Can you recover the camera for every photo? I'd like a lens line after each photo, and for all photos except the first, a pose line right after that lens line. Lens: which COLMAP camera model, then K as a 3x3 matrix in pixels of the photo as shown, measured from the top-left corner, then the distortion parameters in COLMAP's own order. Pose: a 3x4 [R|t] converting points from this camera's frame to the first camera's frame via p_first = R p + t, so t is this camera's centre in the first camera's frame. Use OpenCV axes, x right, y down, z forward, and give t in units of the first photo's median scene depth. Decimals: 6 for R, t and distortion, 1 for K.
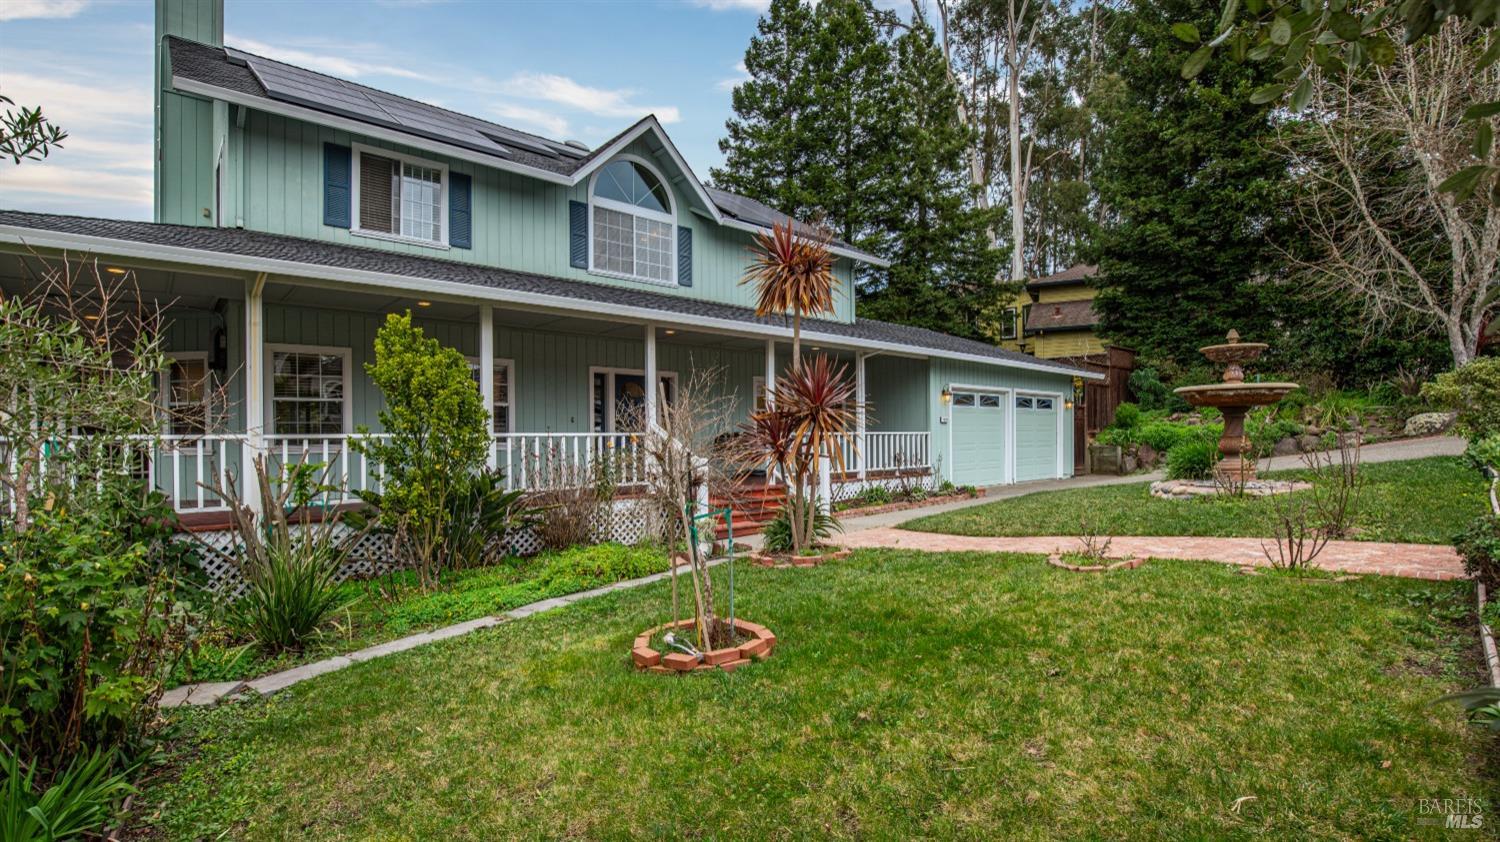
lens RADIAL K [[703.1, 0, 751.3], [0, 703.1, 438.3], [0, 0, 1]] dist [-0.038301, 0.009159]
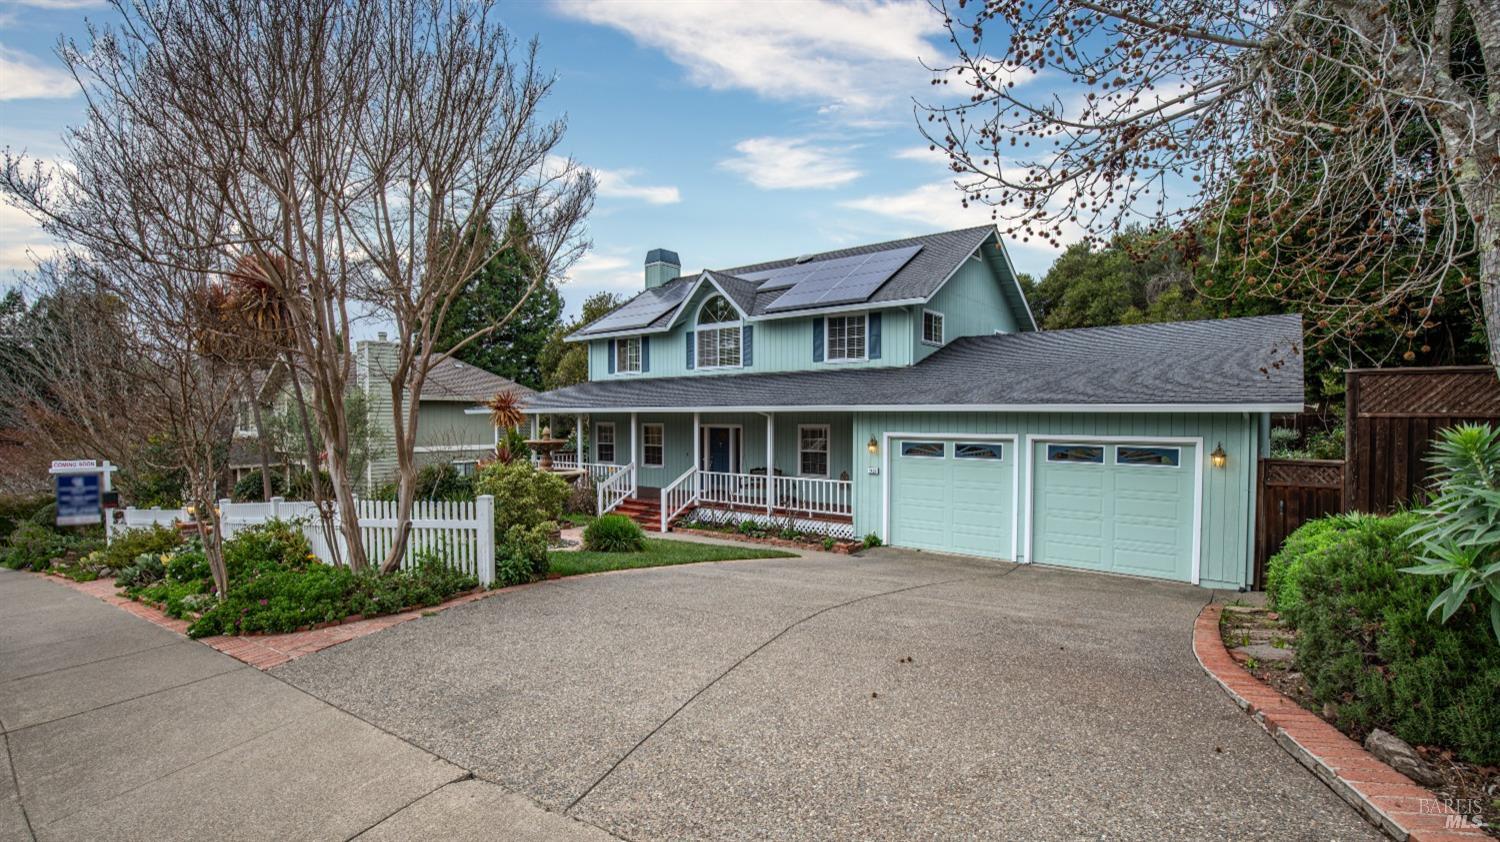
lens RADIAL K [[703.1, 0, 751.3], [0, 703.1, 438.3], [0, 0, 1]] dist [-0.038301, 0.009159]
pose [[0.167093, 0.042306, -0.985033, 1.097950], [-0.002362, 0.999093, 0.042509, -0.102449], [0.985938, -0.004776, 0.167041, 0.609316]]
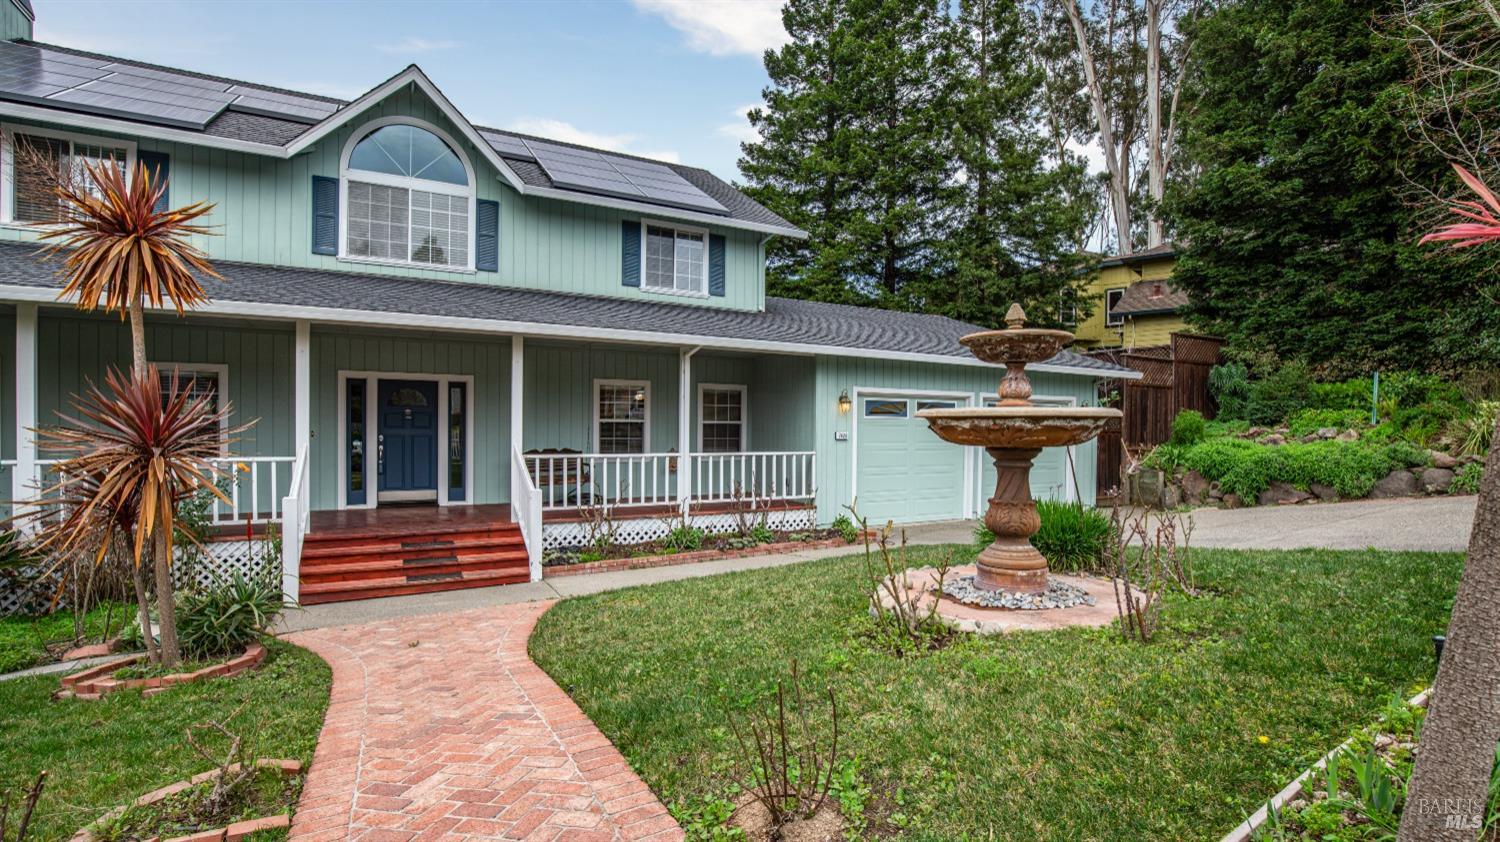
lens RADIAL K [[703.1, 0, 751.3], [0, 703.1, 438.3], [0, 0, 1]] dist [-0.038301, 0.009159]
pose [[0.971452, 0.019958, -0.236397, 0.327281], [-0.017286, 0.999761, 0.013372, -0.029188], [0.236608, -0.008904, 0.971565, 0.217519]]
